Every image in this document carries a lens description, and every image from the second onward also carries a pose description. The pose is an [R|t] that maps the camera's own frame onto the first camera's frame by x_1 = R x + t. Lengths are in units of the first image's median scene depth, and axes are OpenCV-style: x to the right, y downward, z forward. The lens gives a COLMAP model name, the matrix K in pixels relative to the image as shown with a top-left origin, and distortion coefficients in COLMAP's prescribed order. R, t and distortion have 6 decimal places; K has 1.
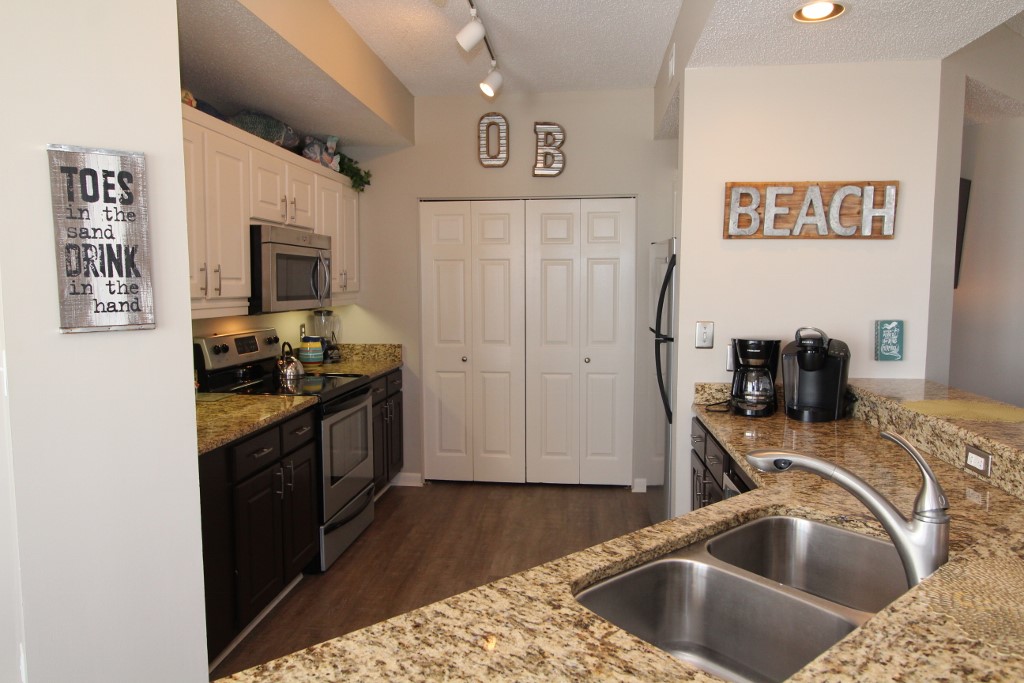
lens RADIAL K [[660.6, 0, 514.2], [0, 660.6, 342.3], [0, 0, 1]] dist [-0.002087, 0.000603]
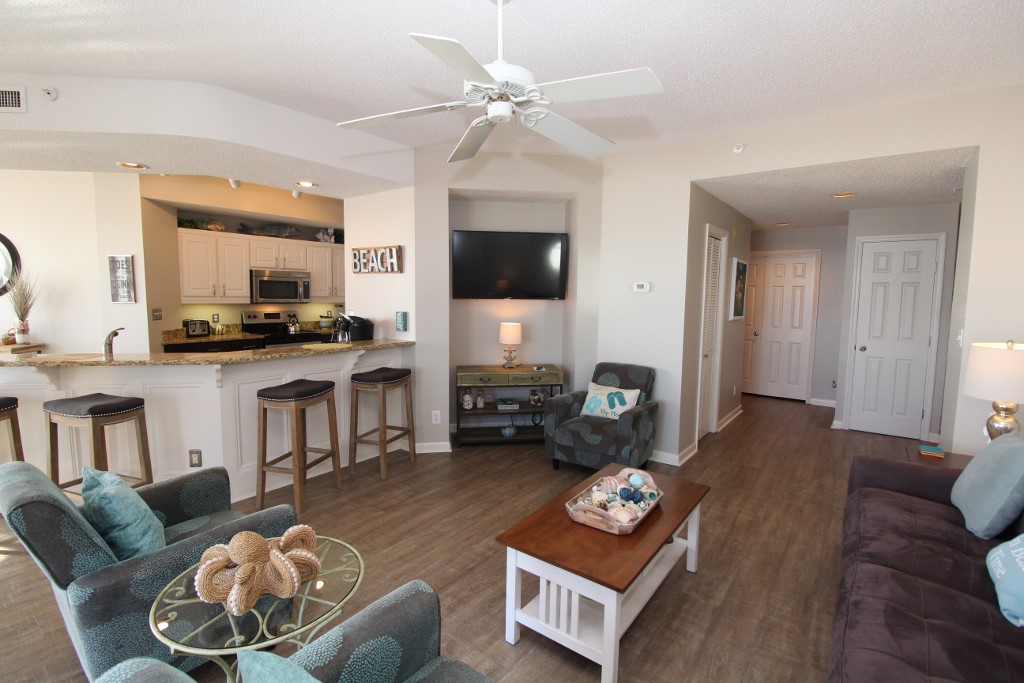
lens RADIAL K [[471.0, 0, 517.2], [0, 471.0, 340.9], [0, 0, 1]] dist [-0.015309, -0.005044]
pose [[0.863556, 0.063016, -0.500300, 1.647739], [-0.060410, 0.997944, 0.021425, 0.003978], [0.500621, 0.011722, 0.865587, -0.103126]]
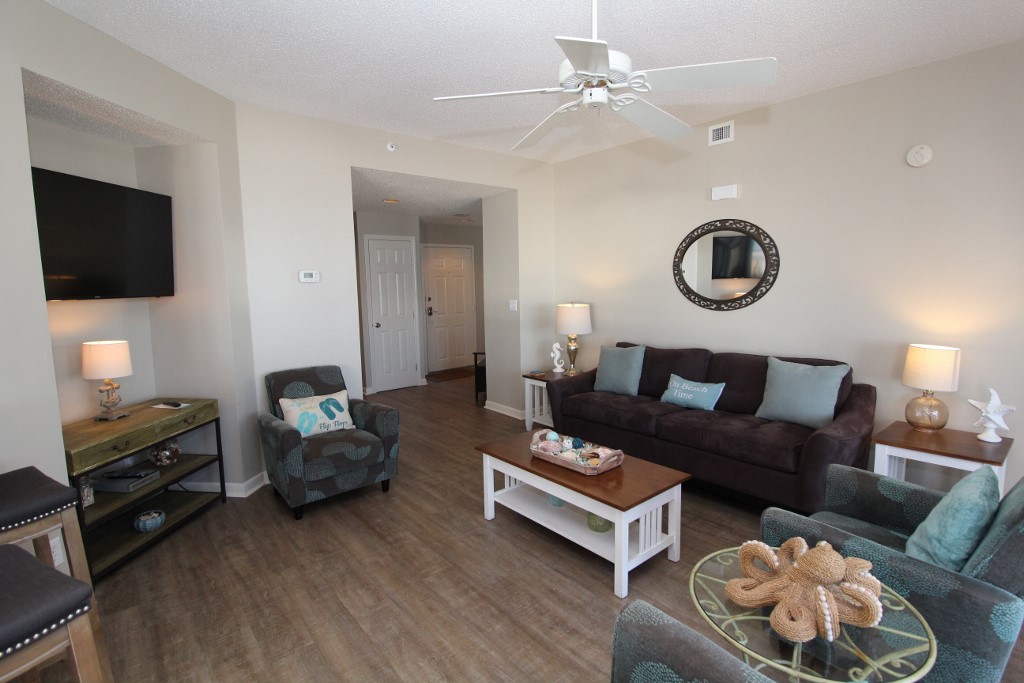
lens RADIAL K [[471.0, 0, 517.5], [0, 471.0, 341.6], [0, 0, 1]] dist [-0.015309, -0.005044]
pose [[0.688750, -0.097665, 0.718390, 0.697324], [0.081660, 0.995030, 0.056982, -0.006128], [-0.720385, 0.019417, 0.693302, 0.083474]]
